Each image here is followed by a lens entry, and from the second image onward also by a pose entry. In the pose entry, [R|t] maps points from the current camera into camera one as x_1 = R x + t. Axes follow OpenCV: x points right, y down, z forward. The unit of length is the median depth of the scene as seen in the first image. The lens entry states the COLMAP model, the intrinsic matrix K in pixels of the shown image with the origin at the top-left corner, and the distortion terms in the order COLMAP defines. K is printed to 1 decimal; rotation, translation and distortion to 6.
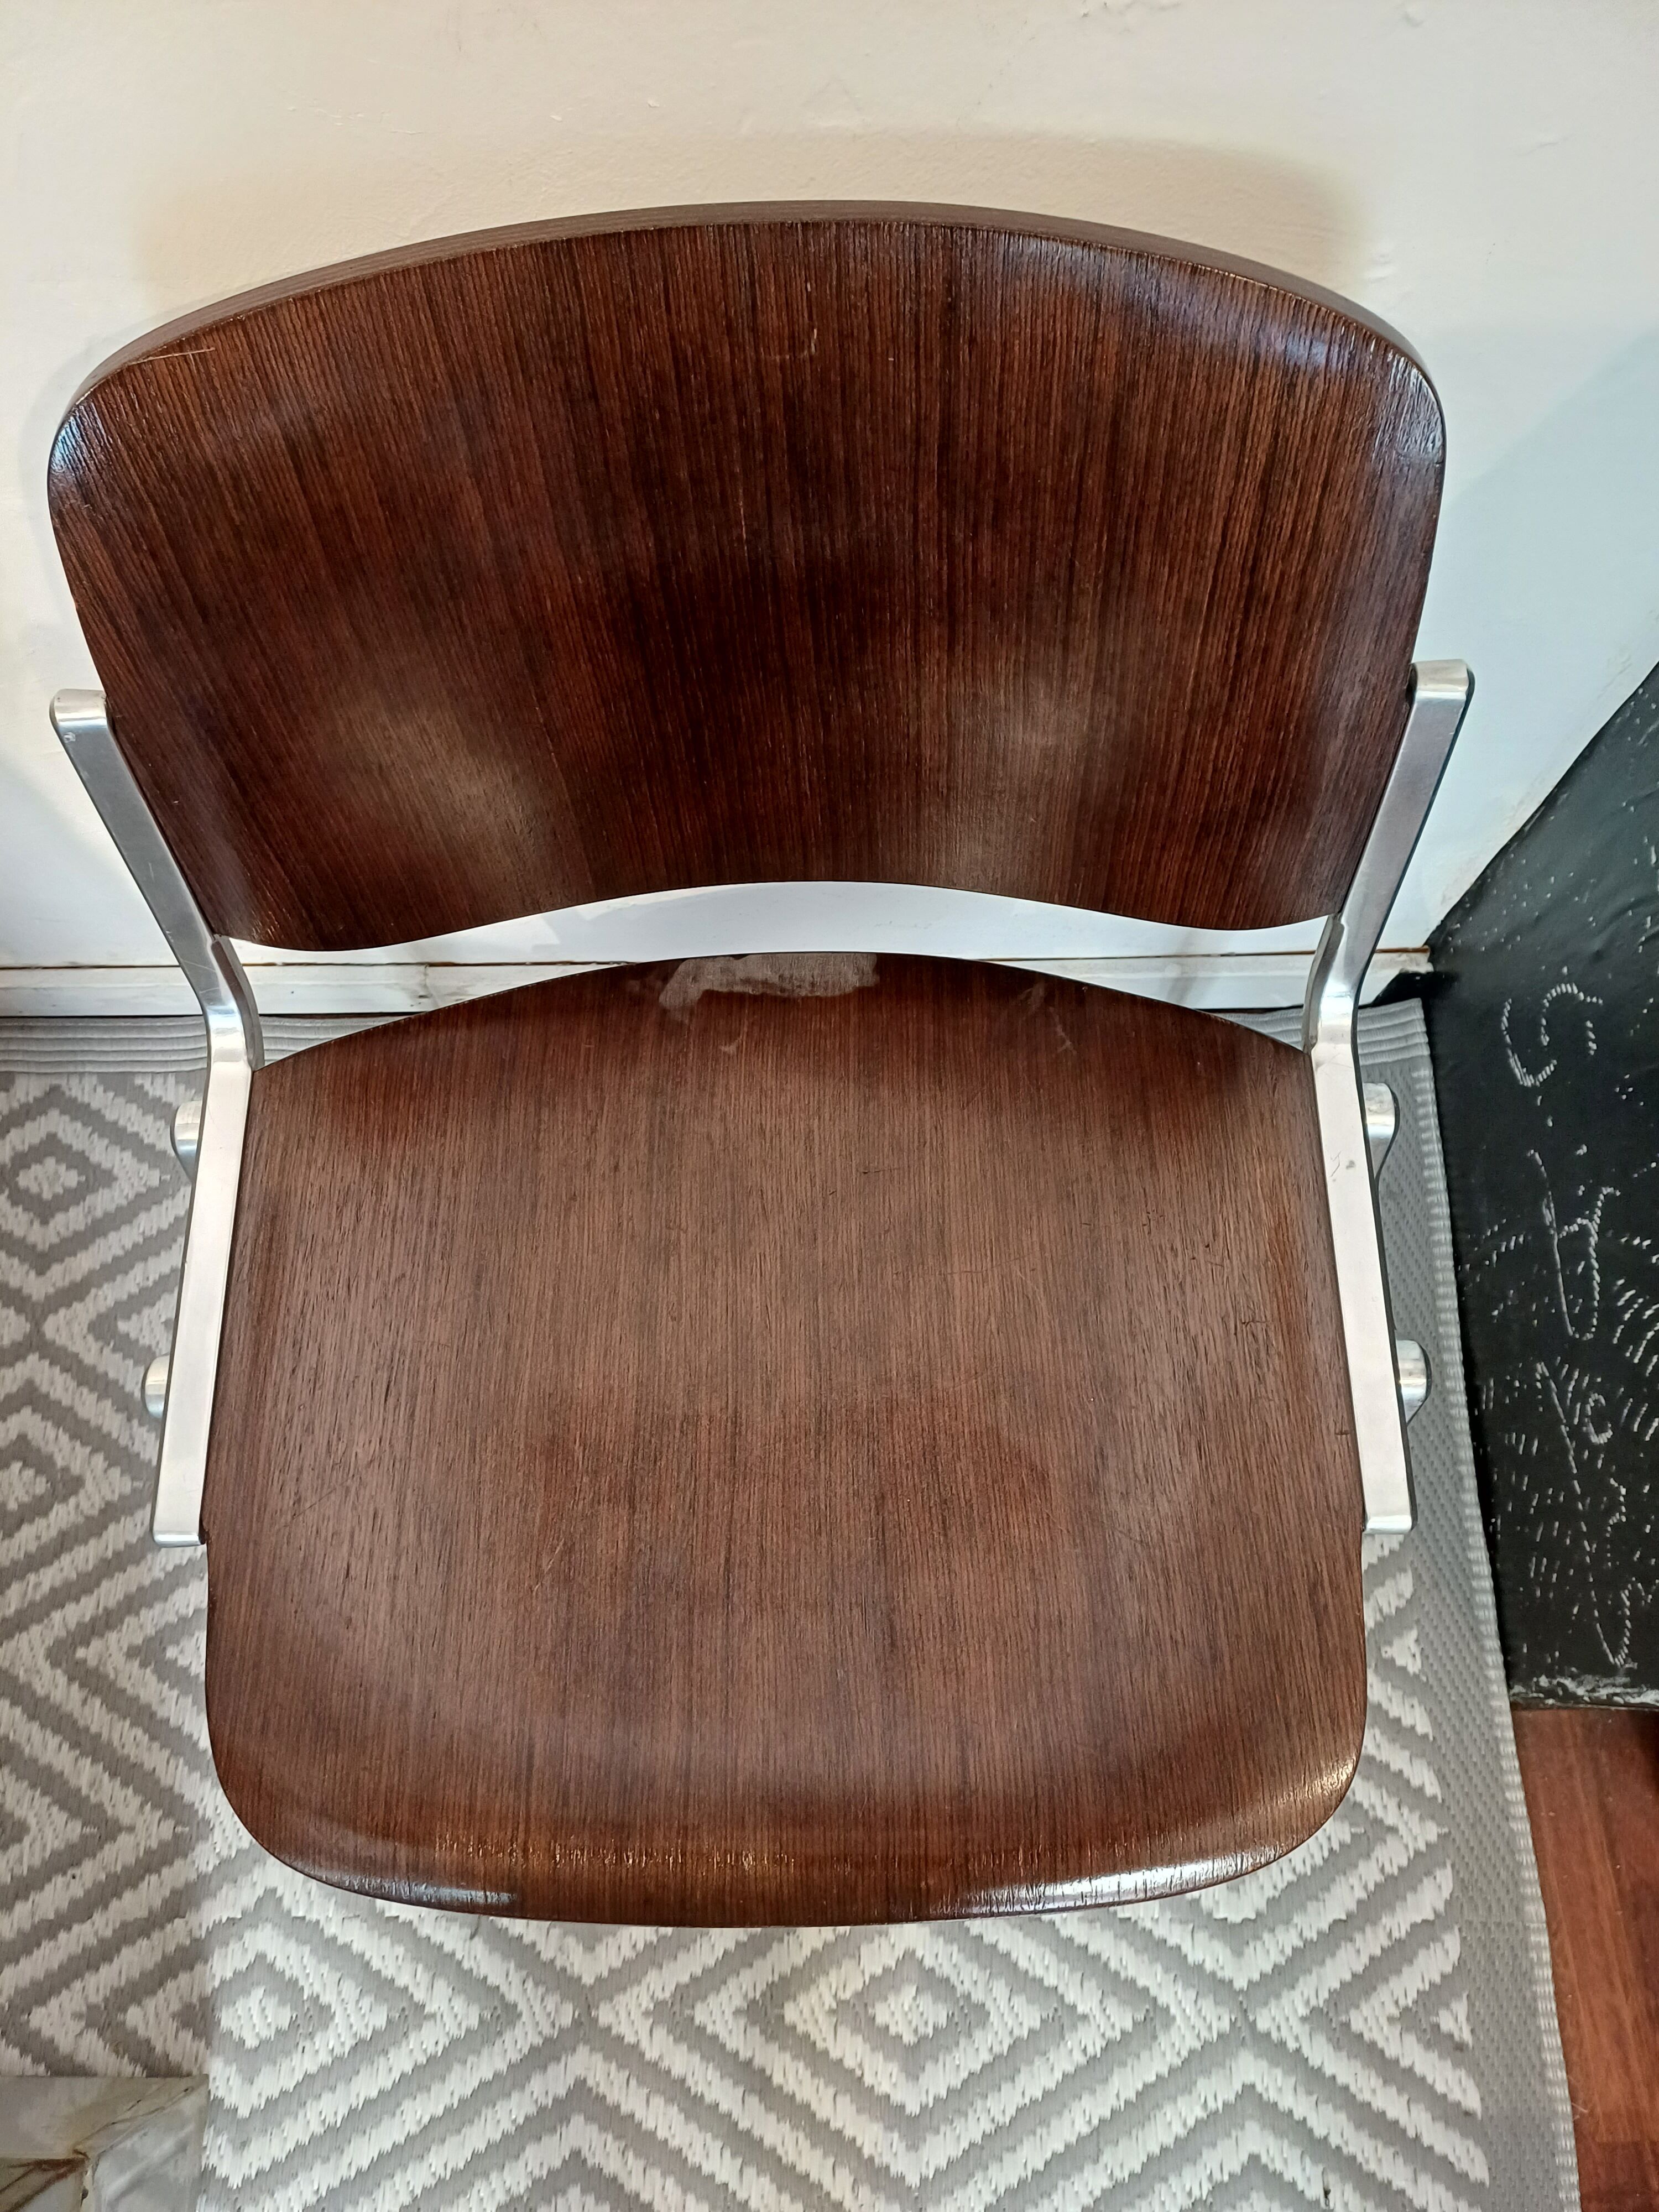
lens RADIAL K [[1739.6, 0, 829.5], [0, 1739.6, 1106.0], [0, 0, 1]] dist [0.051673, -0.087932]
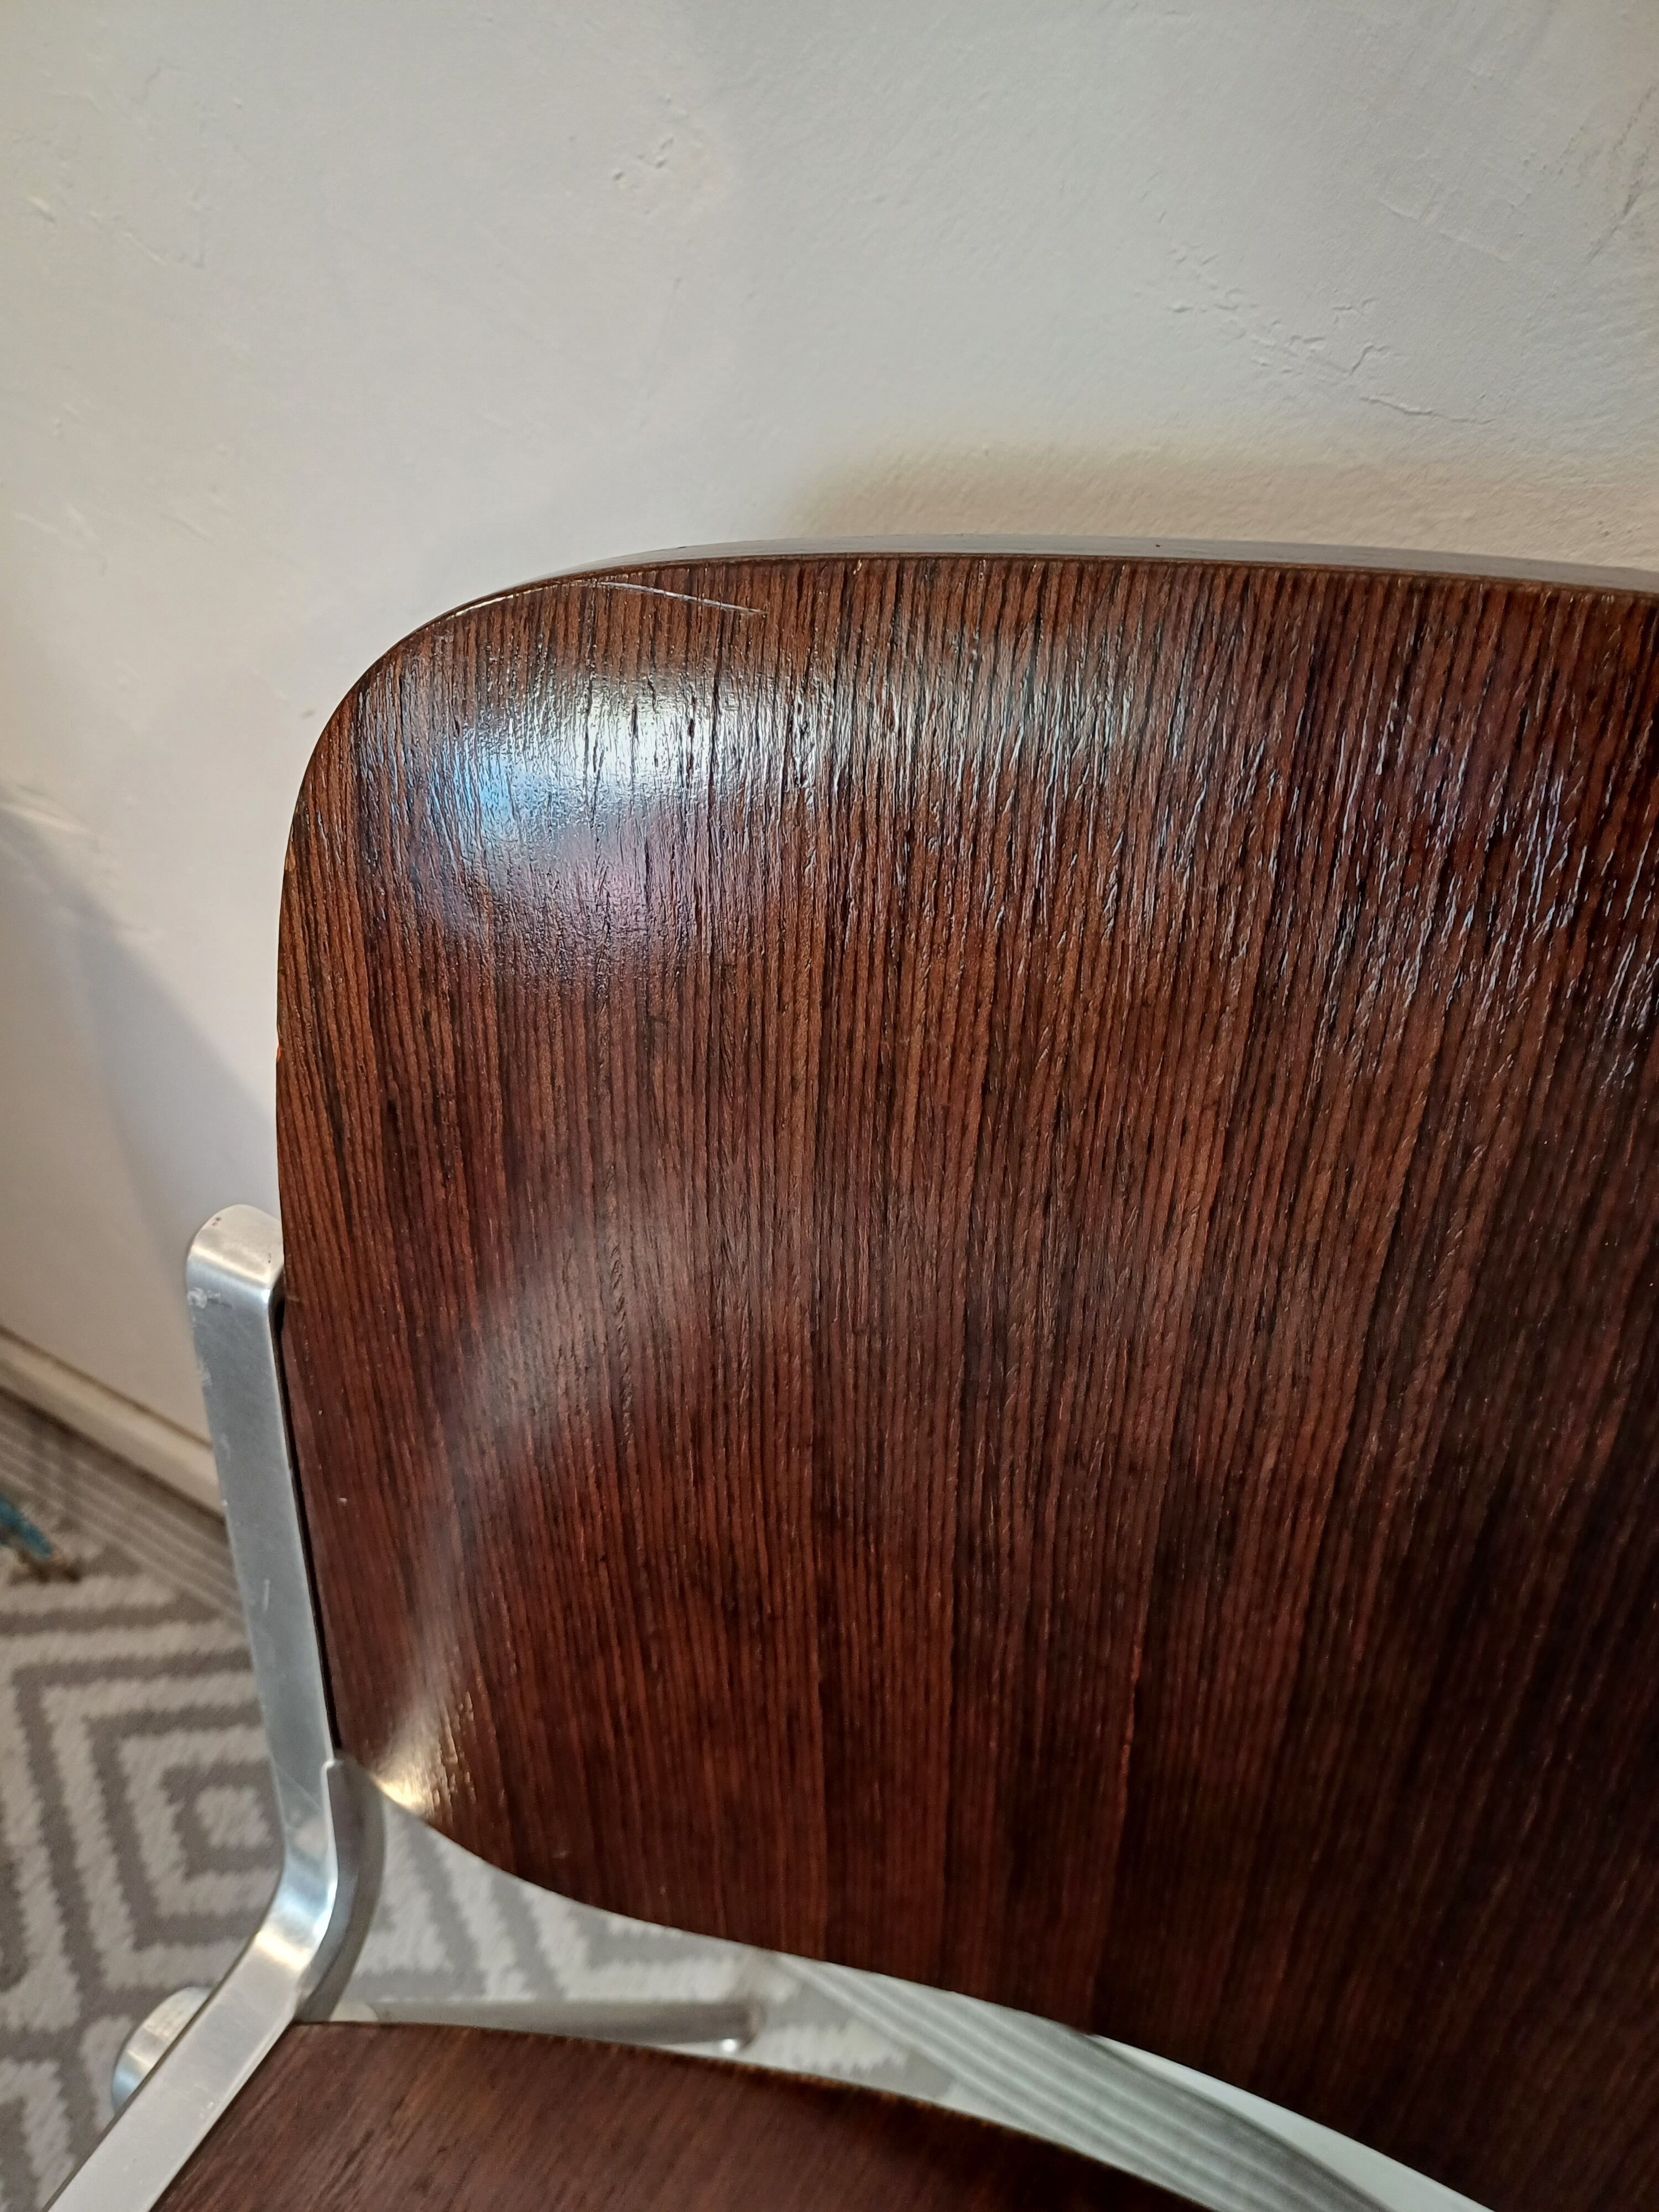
lens RADIAL K [[1739.6, 0, 829.5], [0, 1739.6, 1106.0], [0, 0, 1]] dist [0.051673, -0.087932]
pose [[0.858589, 0.339509, -0.384134, -0.105605], [-0.464307, 0.832641, -0.301873, -0.163113], [0.217357, 0.437541, 0.872533, 0.516576]]
